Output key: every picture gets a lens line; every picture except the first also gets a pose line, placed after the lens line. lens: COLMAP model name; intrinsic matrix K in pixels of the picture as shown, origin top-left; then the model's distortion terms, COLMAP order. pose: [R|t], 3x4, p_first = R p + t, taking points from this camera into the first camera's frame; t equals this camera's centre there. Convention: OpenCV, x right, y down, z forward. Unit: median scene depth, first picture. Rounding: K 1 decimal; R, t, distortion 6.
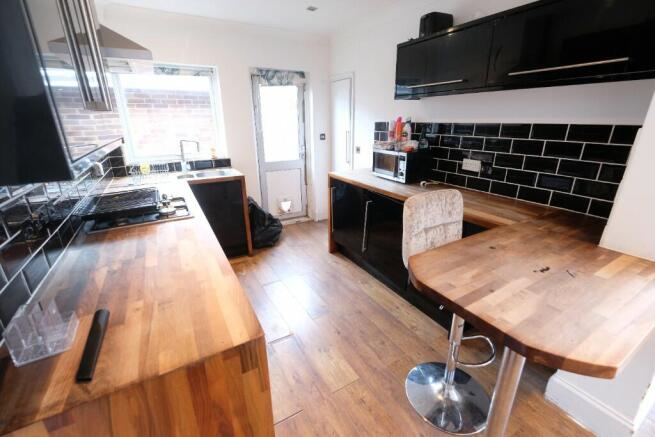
lens RADIAL K [[286.0, 0, 328.8], [0, 286.0, 219.4], [0, 0, 1]] dist [-0.005038, 0.000468]
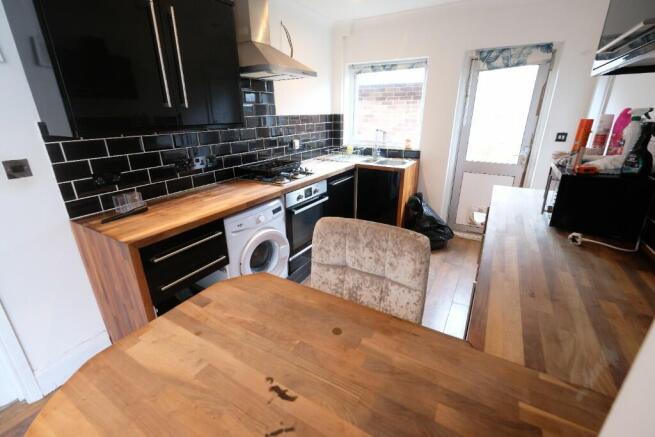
lens RADIAL K [[286.0, 0, 327.8], [0, 286.0, 217.6], [0, 0, 1]] dist [-0.005038, 0.000468]
pose [[0.479427, 0.310809, -0.820700, 0.382983], [-0.289190, 0.938901, 0.186638, -0.089973], [0.828564, 0.147859, 0.540017, 0.242924]]
